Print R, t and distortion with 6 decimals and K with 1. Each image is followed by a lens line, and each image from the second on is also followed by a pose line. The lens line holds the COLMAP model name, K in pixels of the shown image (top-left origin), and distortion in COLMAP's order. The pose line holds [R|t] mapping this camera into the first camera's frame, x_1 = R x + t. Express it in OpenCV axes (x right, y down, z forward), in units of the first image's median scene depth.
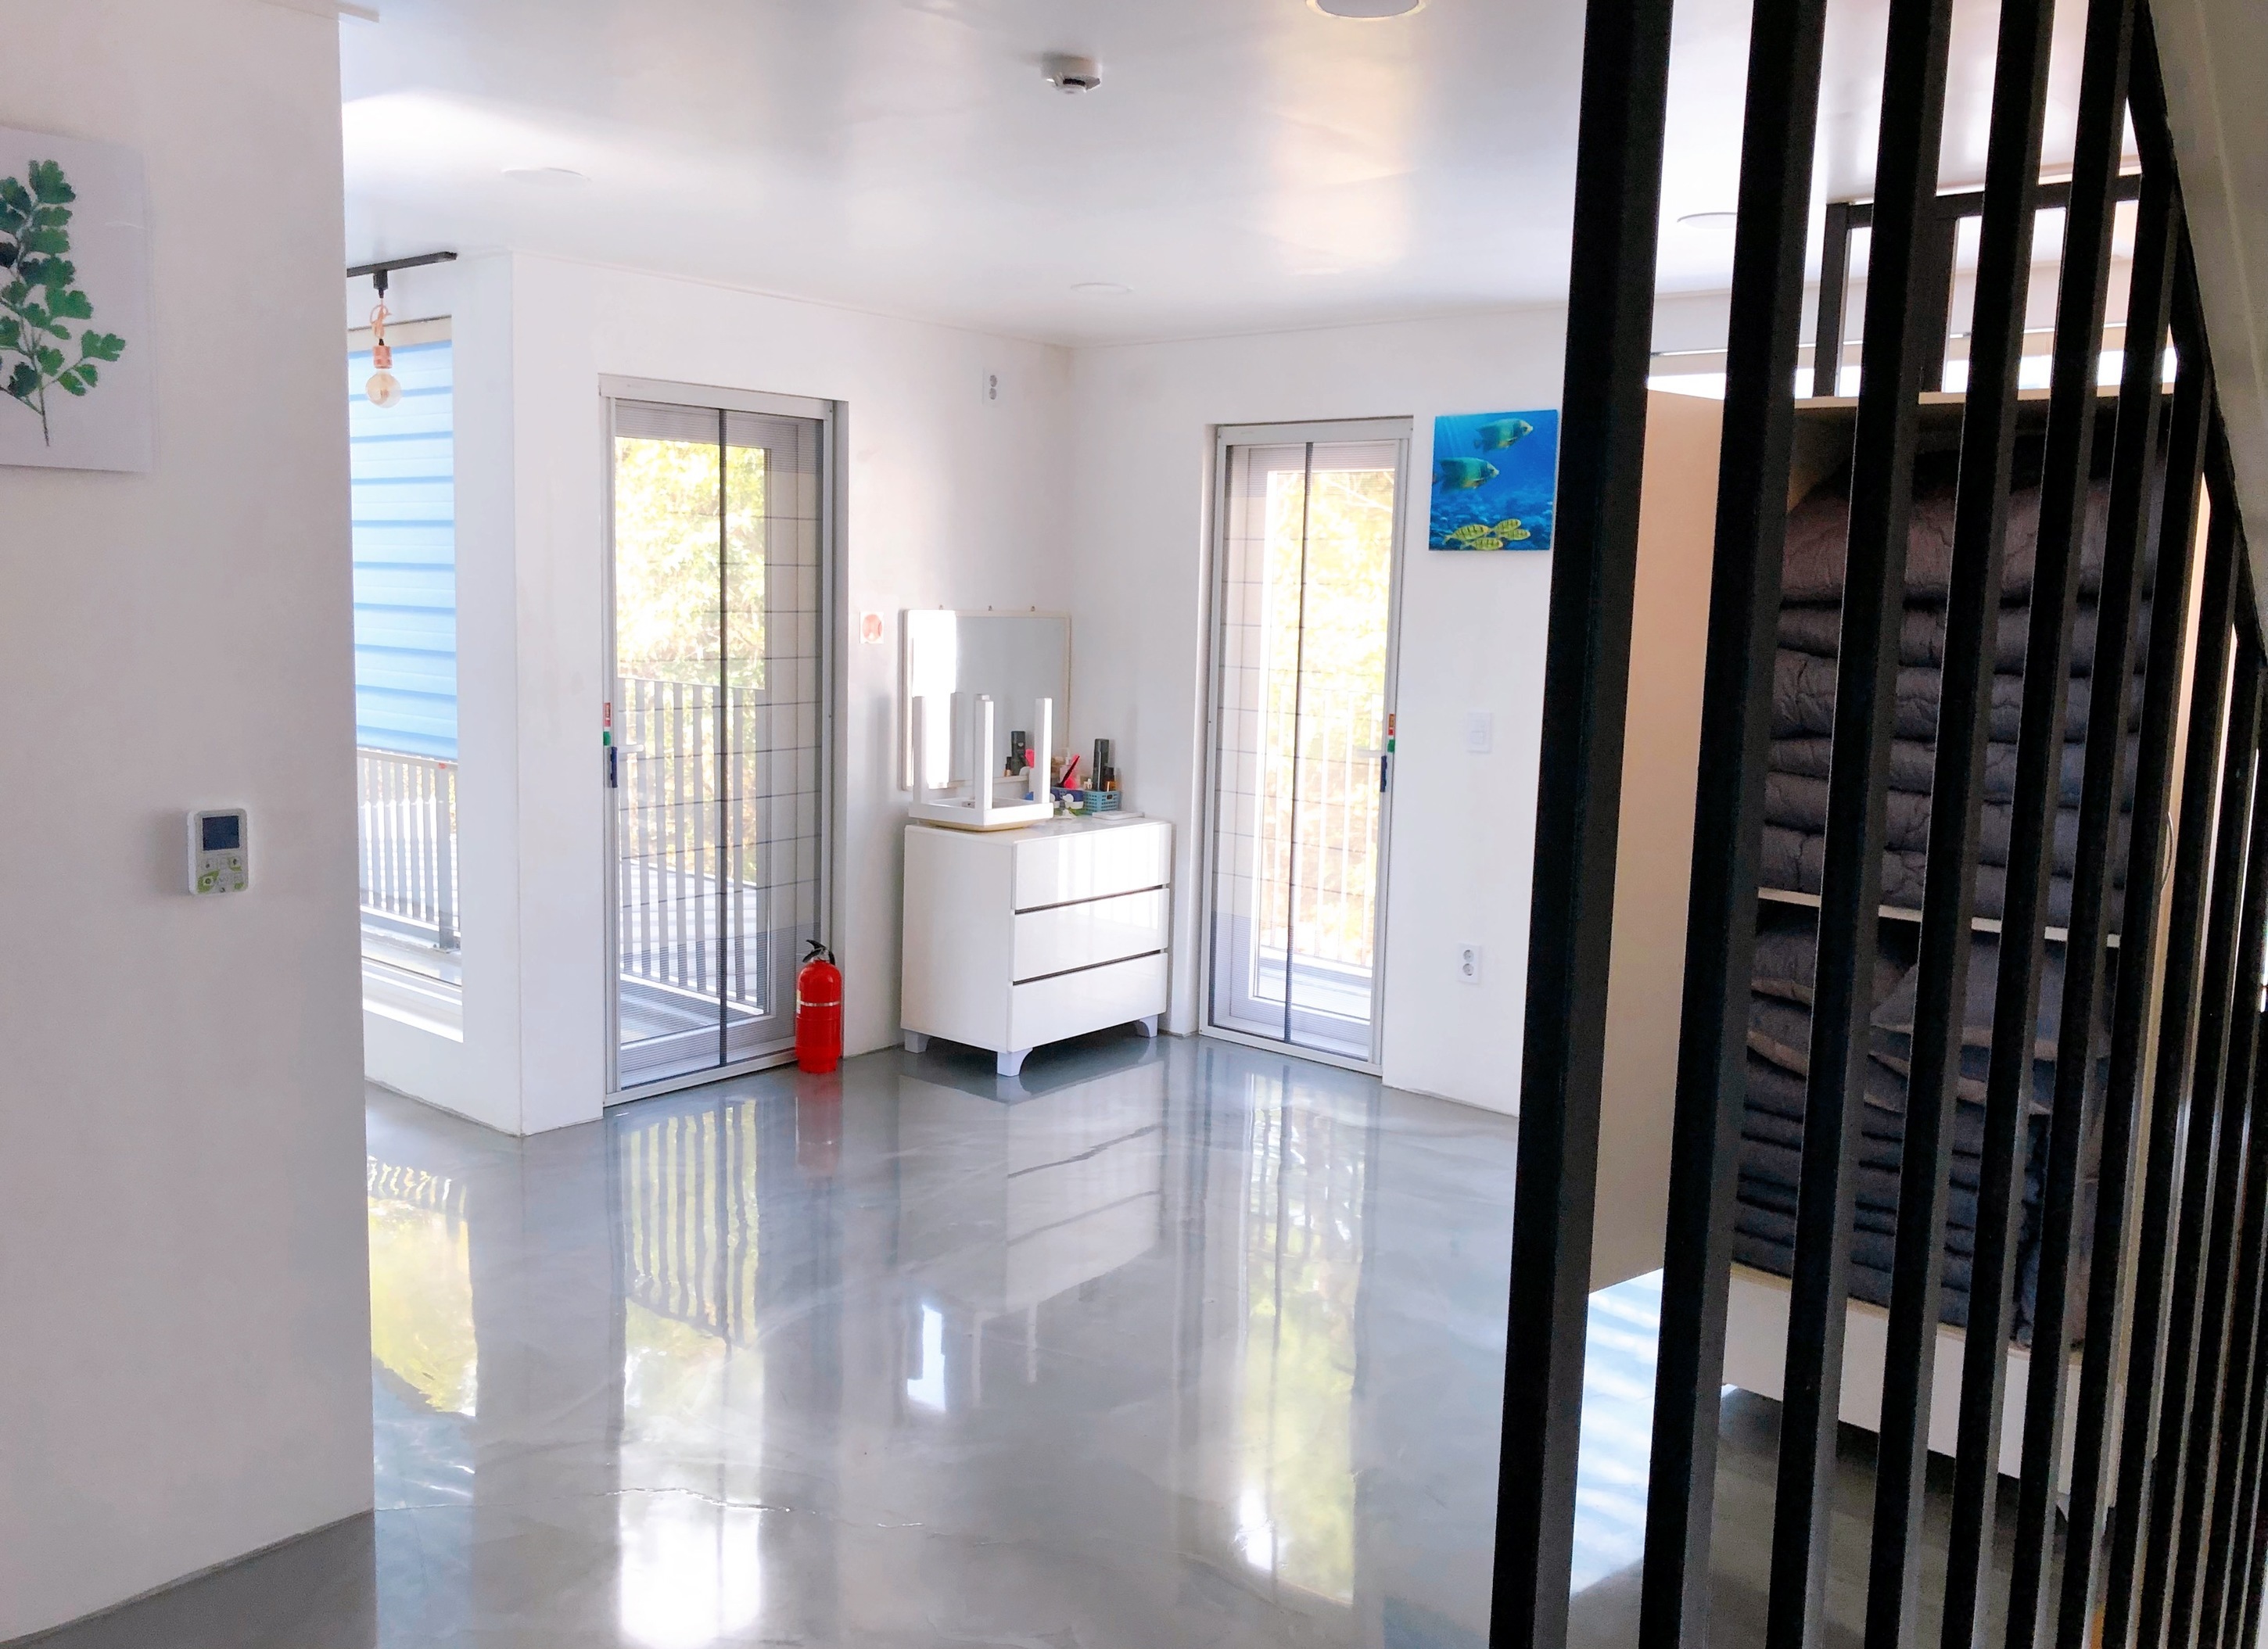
lens RADIAL K [[1921.1, 0, 1178.4], [0, 1921.1, 807.5], [0, 0, 1]] dist [0.115836, -0.166253]
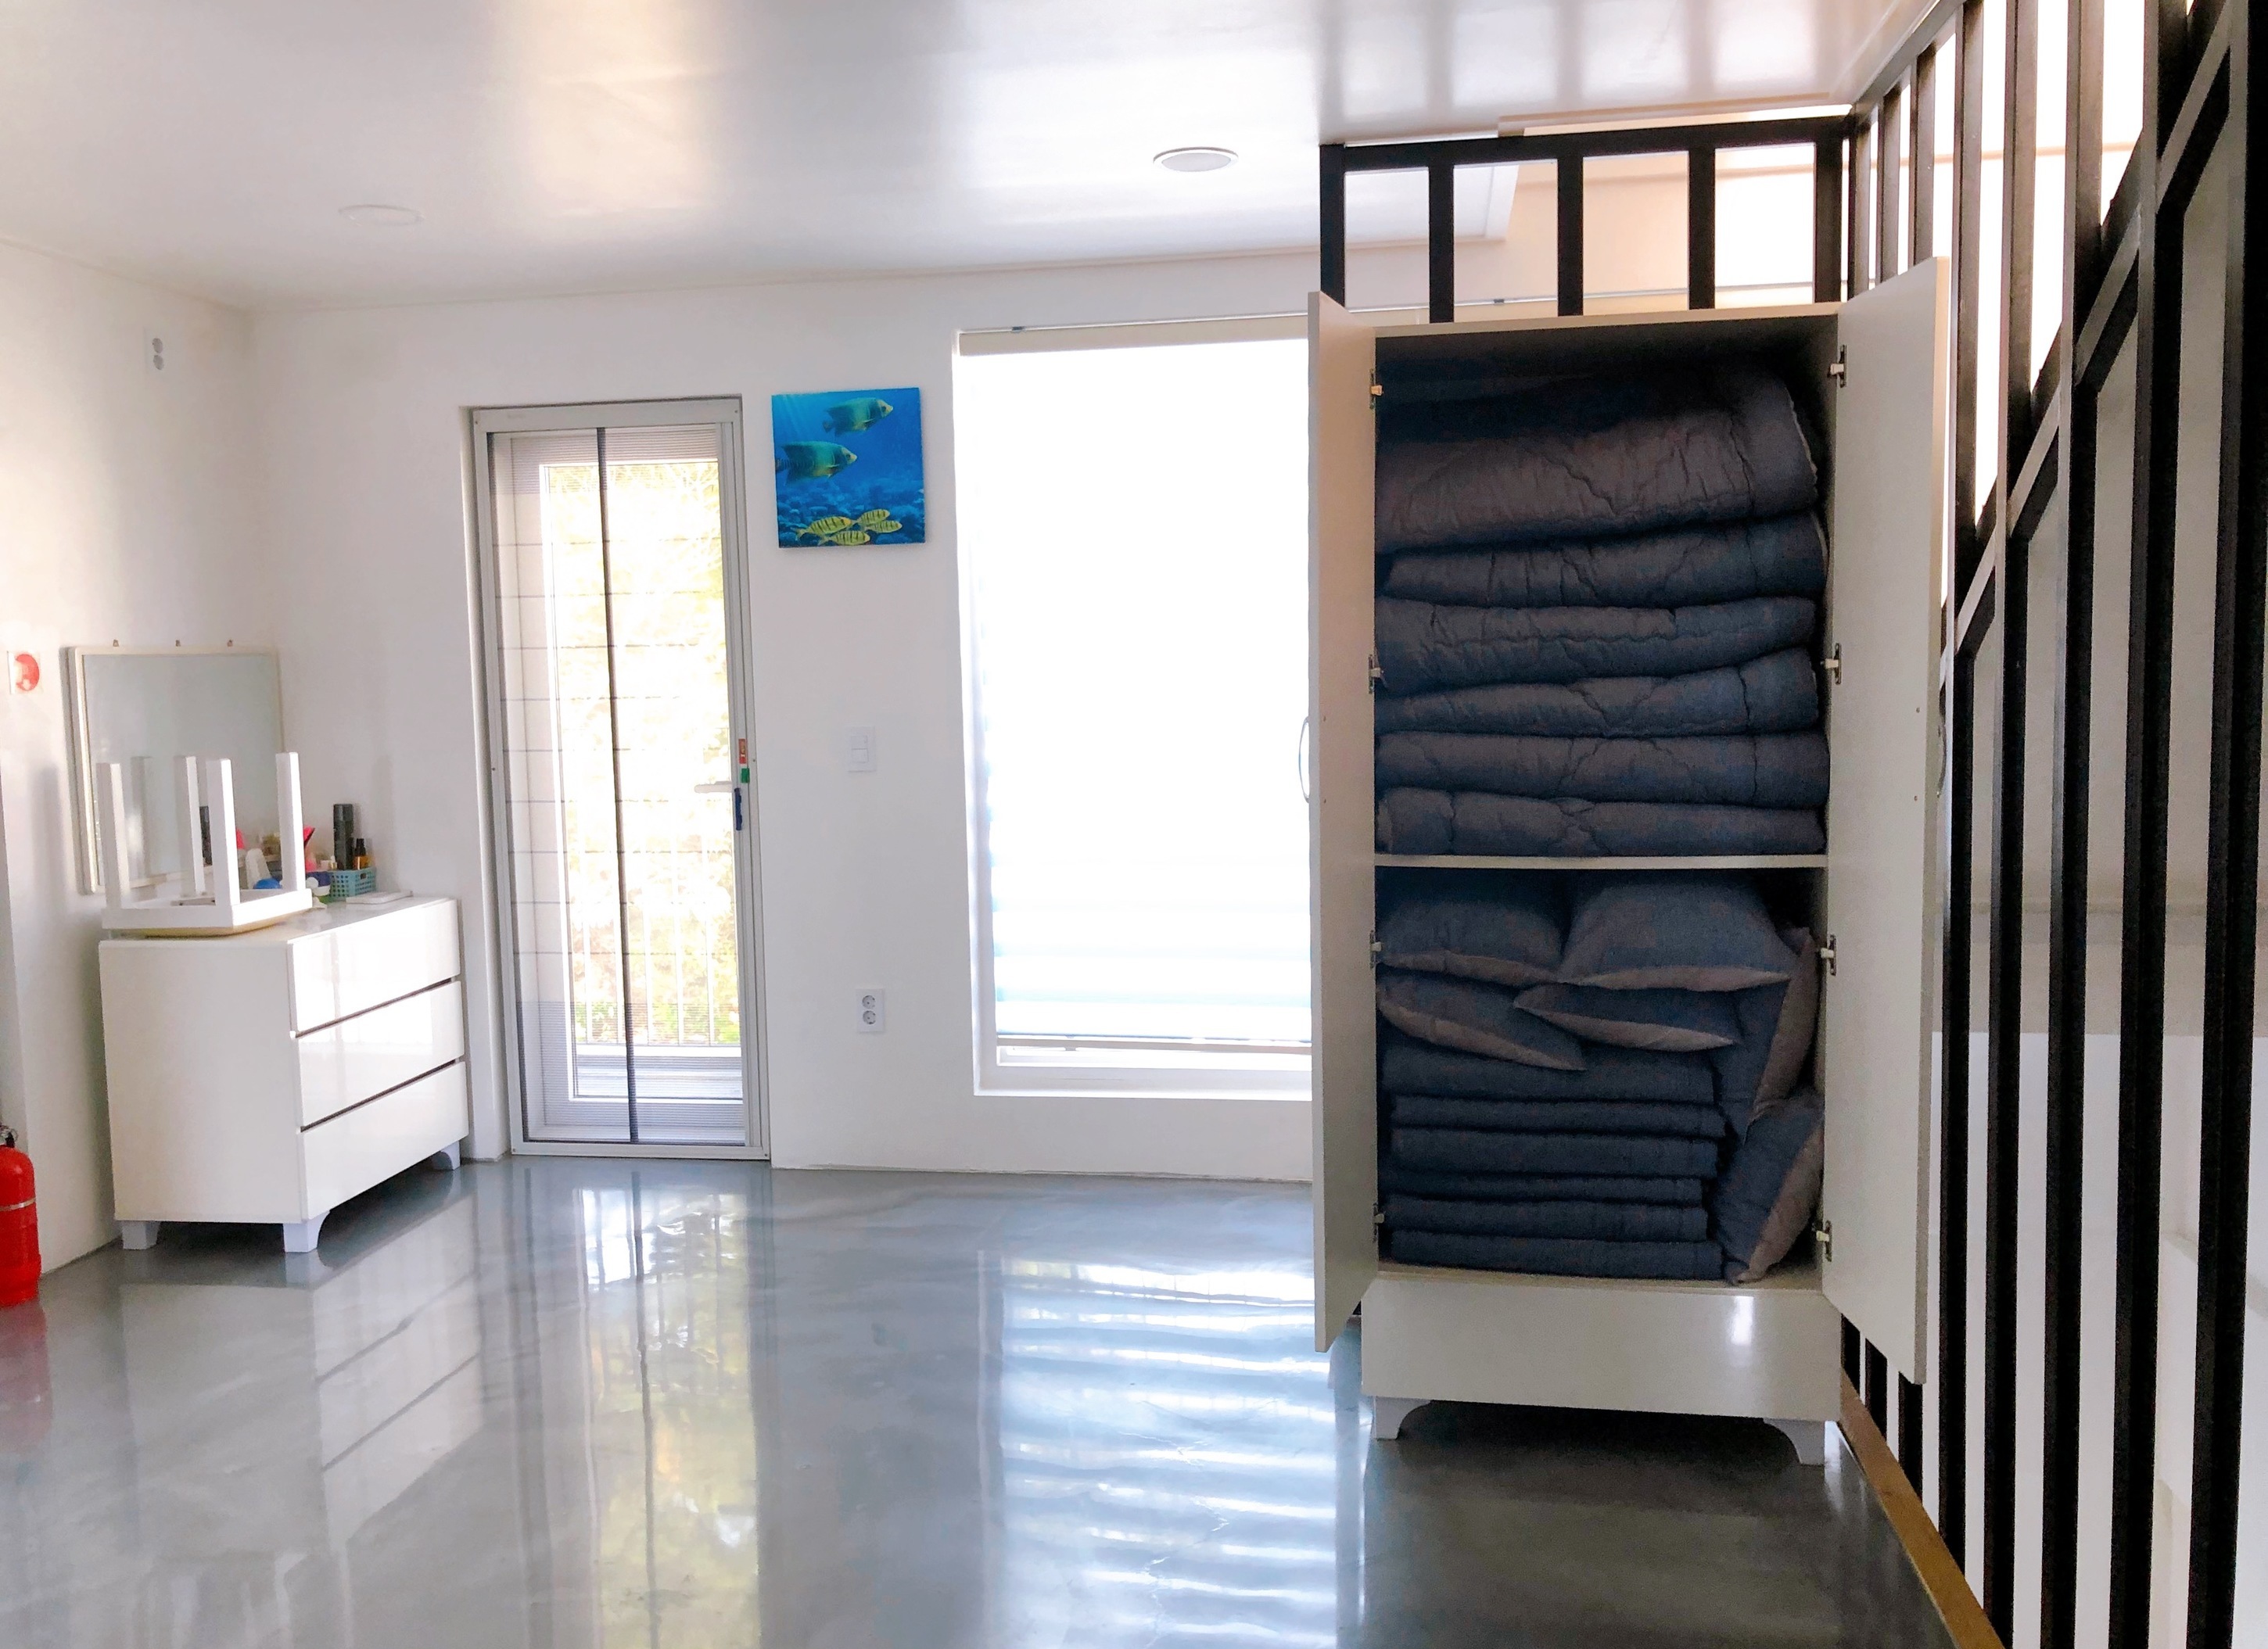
lens RADIAL K [[1904.5, 0, 1136.1], [0, 1904.5, 795.0], [0, 0, 1]] dist [0.101604, -0.161730]
pose [[0.858409, -0.088038, 0.505354, -0.170010], [0.108751, 0.994002, -0.011561, 0.005441], [-0.501305, 0.064882, 0.862834, 0.167887]]
